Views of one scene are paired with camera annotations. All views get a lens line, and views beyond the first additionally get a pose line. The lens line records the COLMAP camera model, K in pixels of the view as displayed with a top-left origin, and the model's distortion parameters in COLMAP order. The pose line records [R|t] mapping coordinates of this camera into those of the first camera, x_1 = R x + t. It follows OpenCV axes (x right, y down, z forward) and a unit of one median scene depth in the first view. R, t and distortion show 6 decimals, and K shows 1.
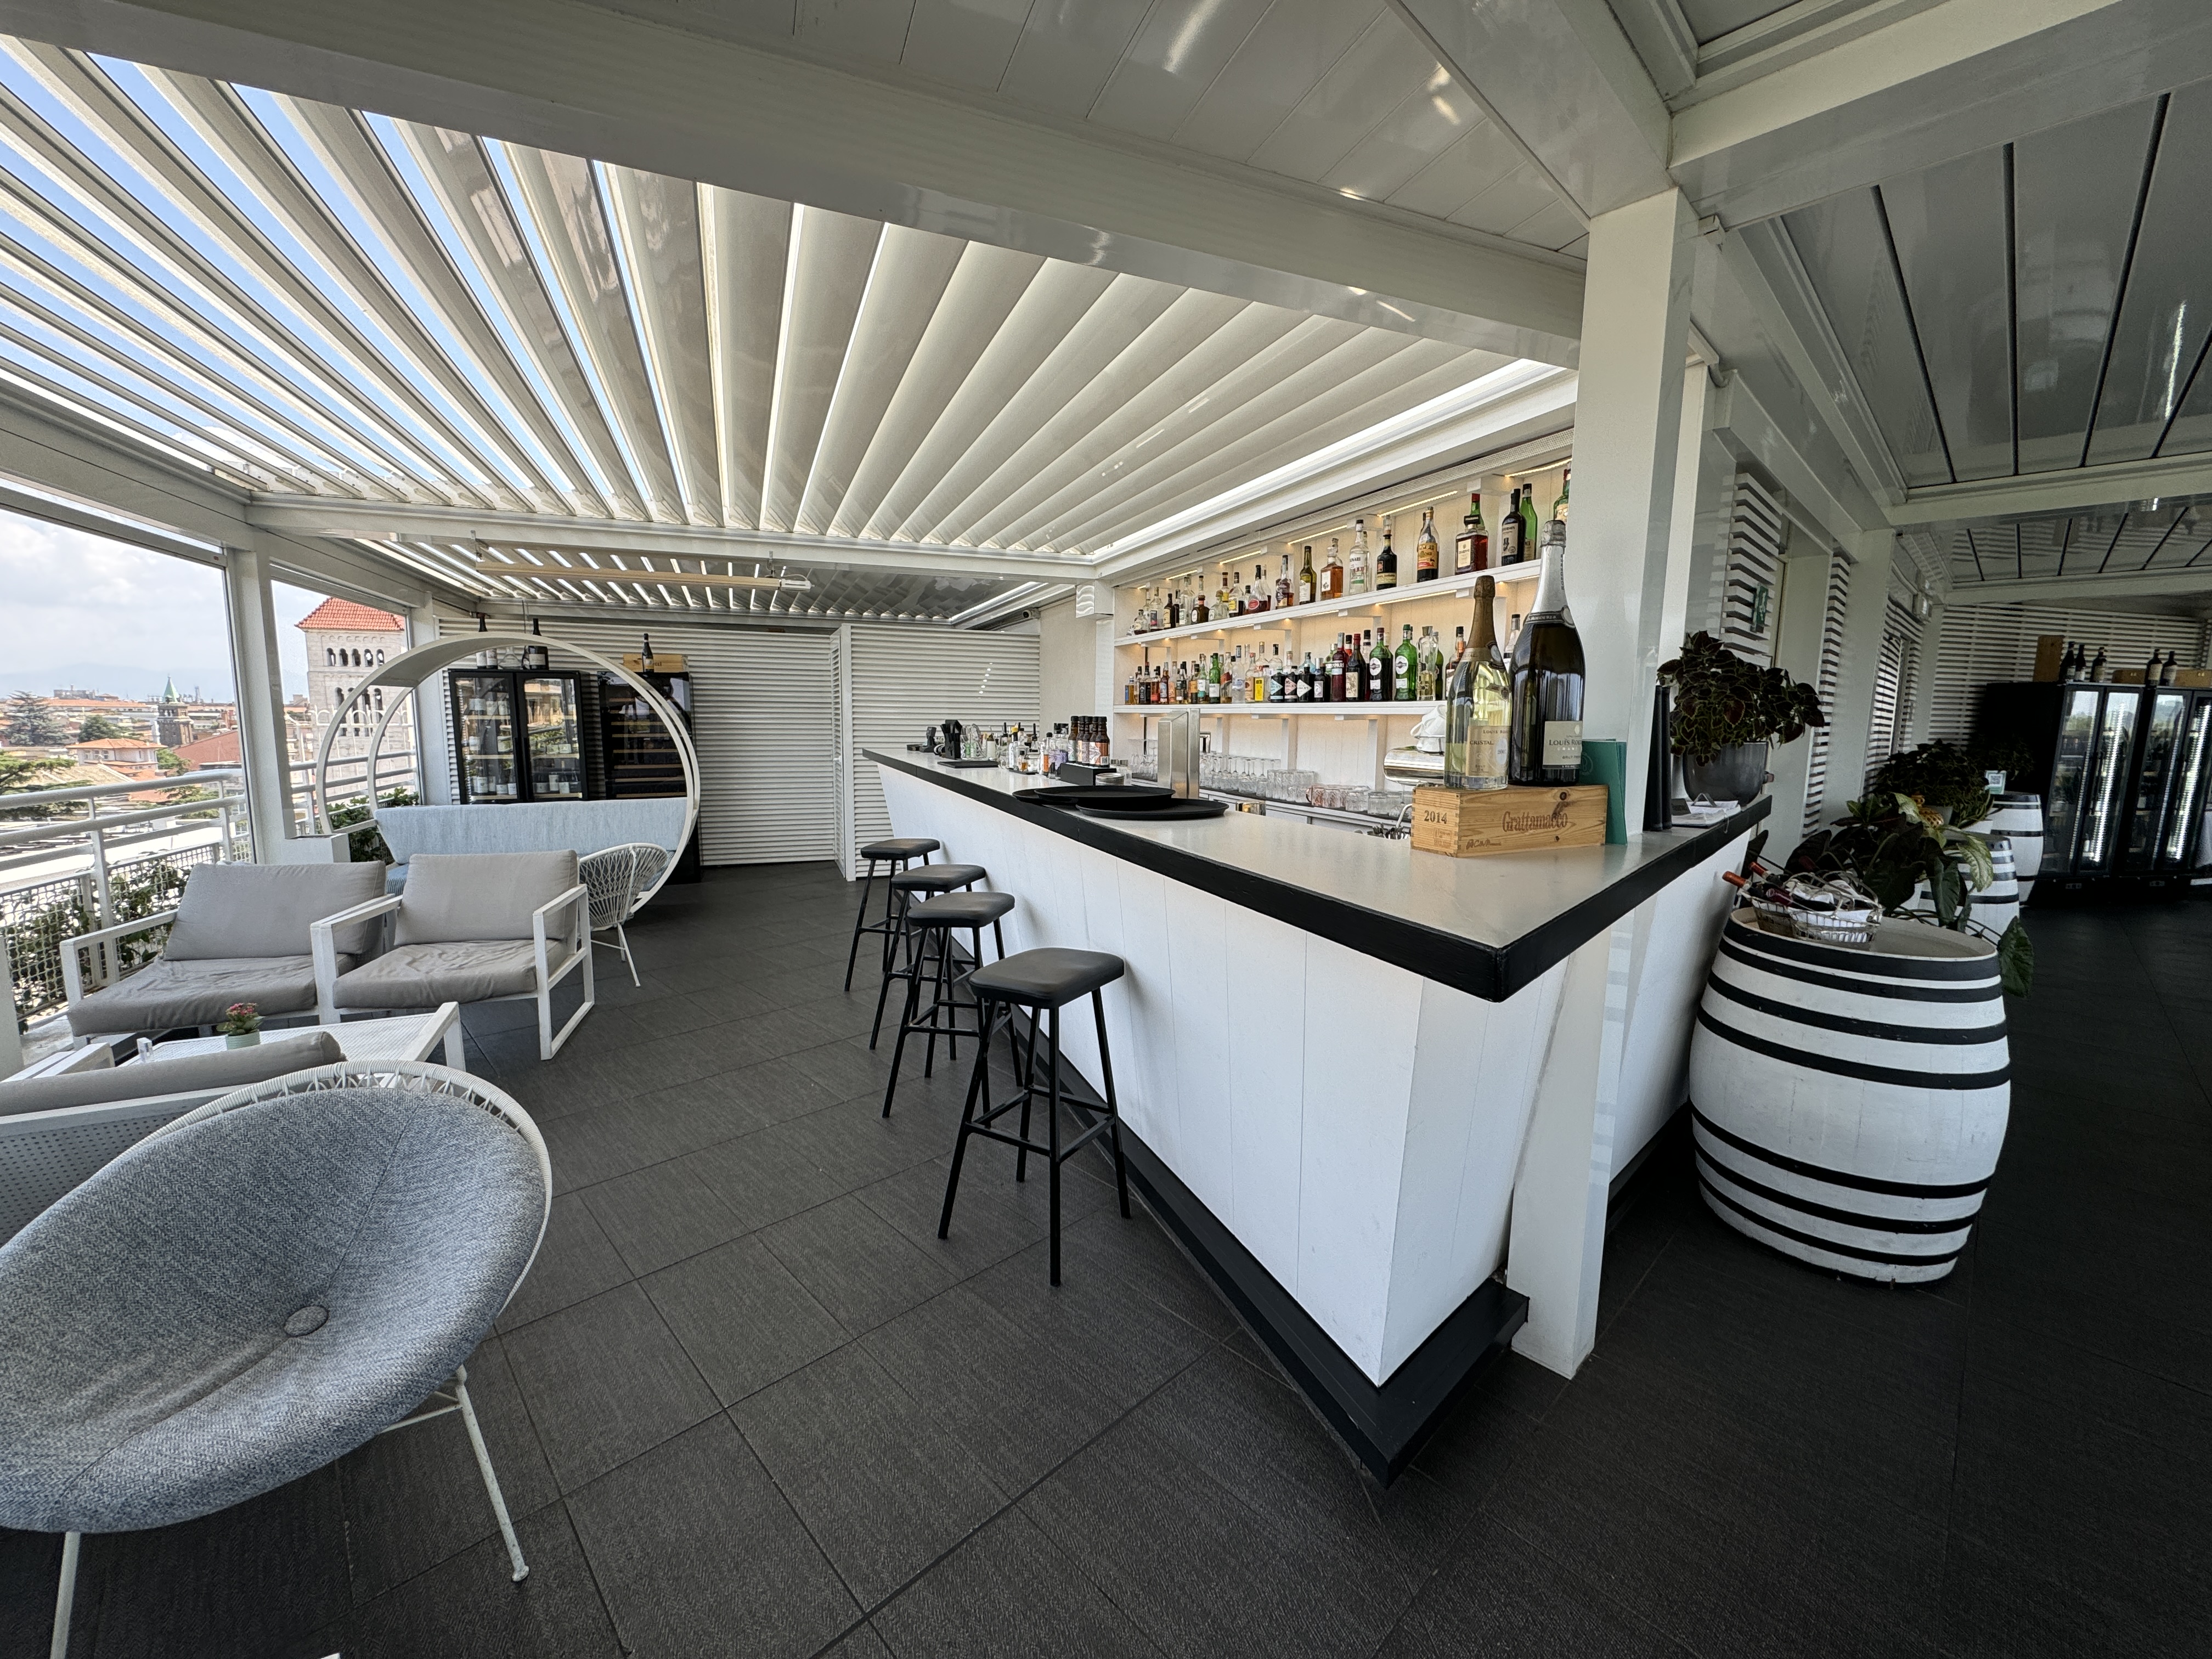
lens RADIAL K [[879.3, 0, 1104.8], [0, 879.3, 826.7], [0, 0, 1]] dist [-0.001460, -0.000150]
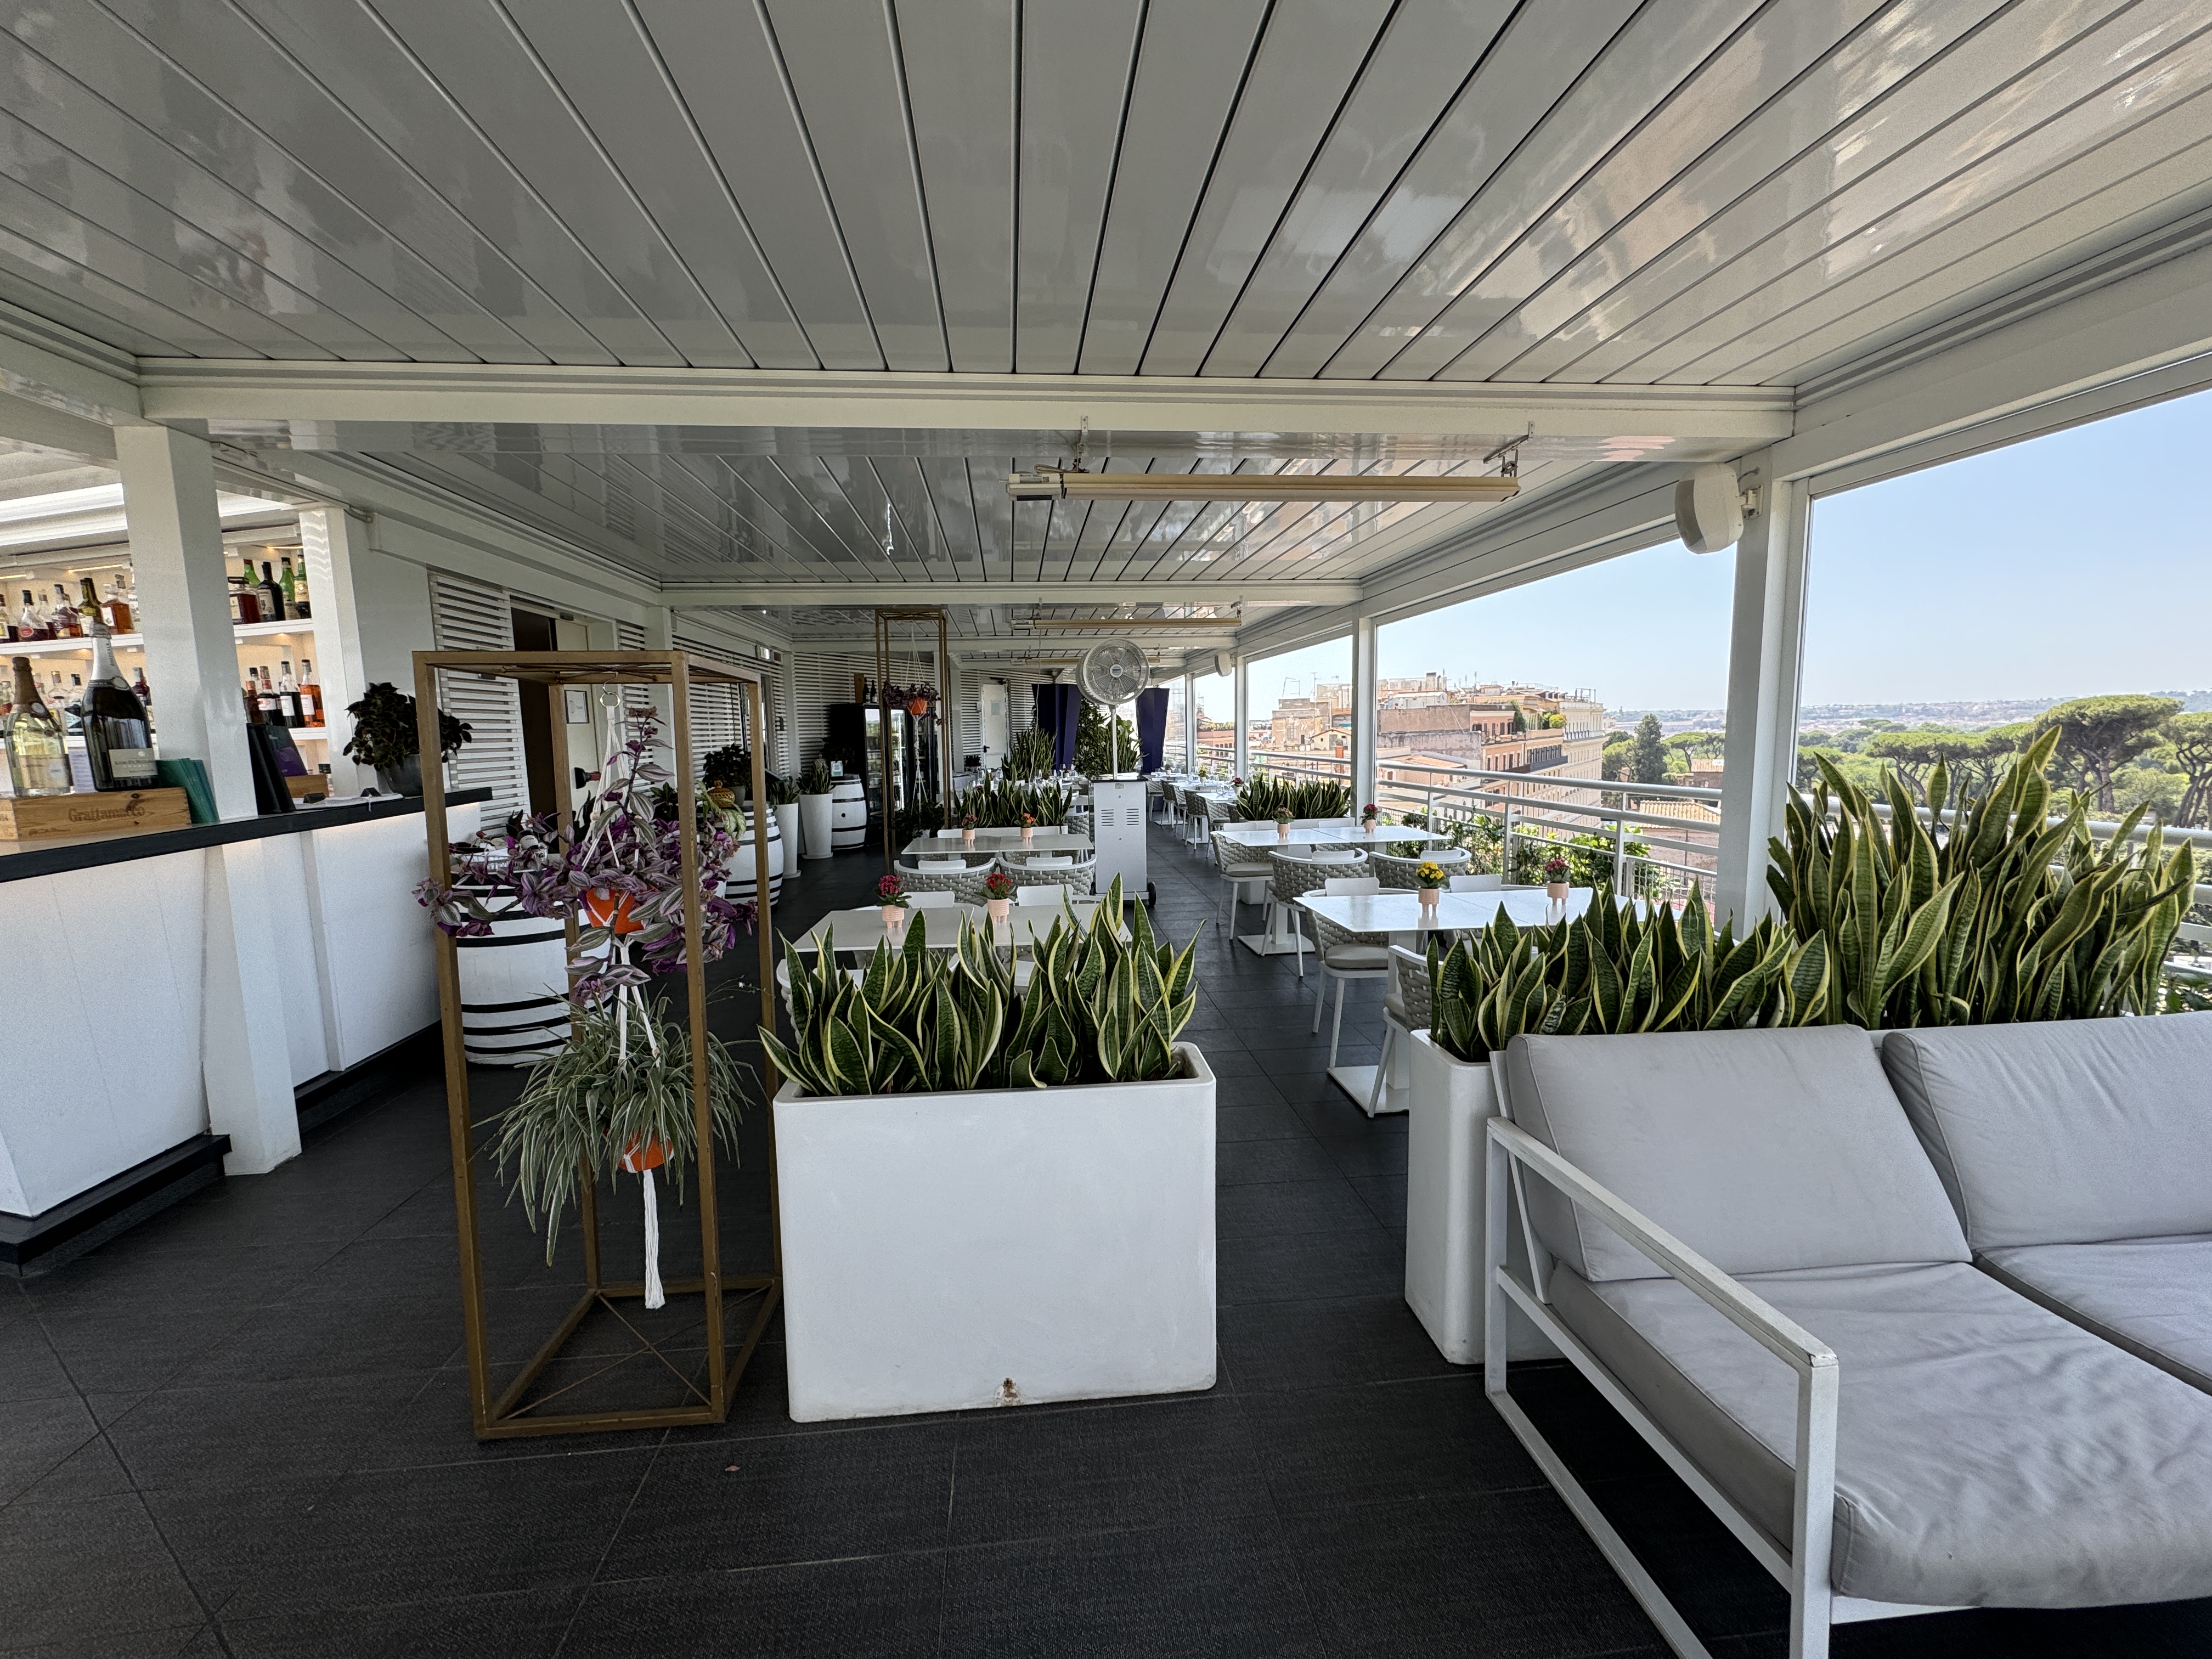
lens RADIAL K [[879.3, 0, 1104.8], [0, 879.3, 826.7], [0, 0, 1]] dist [-0.001460, -0.000150]
pose [[0.615755, -0.116100, 0.779337, 0.290491], [0.130281, 0.990473, 0.044619, 0.143328], [-0.777093, 0.074058, 0.625014, -1.085887]]
